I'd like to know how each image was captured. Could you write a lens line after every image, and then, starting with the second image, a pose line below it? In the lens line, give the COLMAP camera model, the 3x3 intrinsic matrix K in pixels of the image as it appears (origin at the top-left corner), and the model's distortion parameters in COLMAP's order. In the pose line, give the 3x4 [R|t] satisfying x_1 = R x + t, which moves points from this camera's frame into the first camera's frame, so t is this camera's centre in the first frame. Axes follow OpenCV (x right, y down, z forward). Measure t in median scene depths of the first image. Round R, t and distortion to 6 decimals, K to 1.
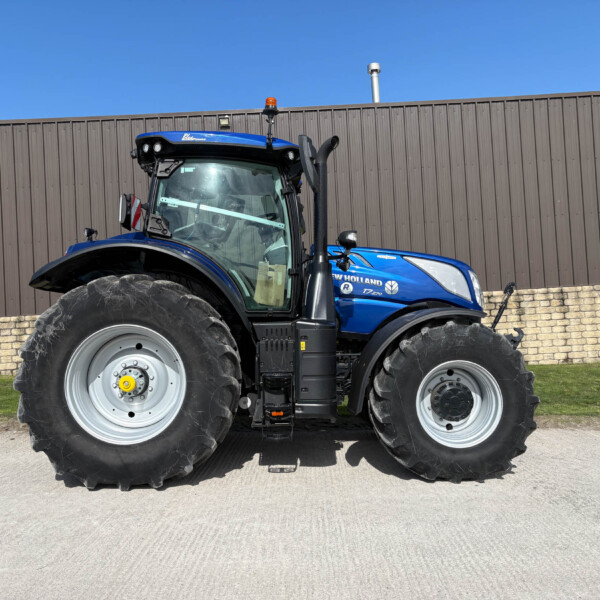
lens RADIAL K [[585.9, 0, 299.5], [0, 585.9, 309.0], [0, 0, 1]] dist [0.019982, 0.003976]
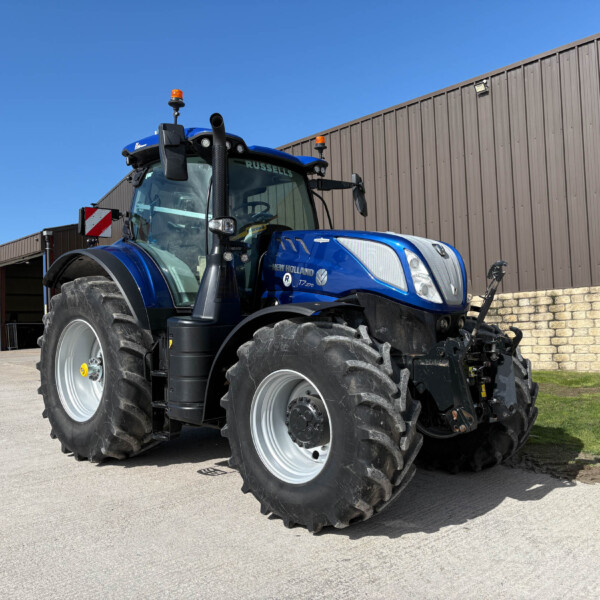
lens RADIAL K [[600.8, 0, 300.0], [0, 600.8, 300.0], [0, 0, 1]] dist [0.027063, 0.010044]
pose [[0.723268, -0.012231, -0.690459, 0.781888], [0.013396, 0.999903, -0.003680, -0.002205], [0.690438, -0.006588, 0.723362, 0.406497]]
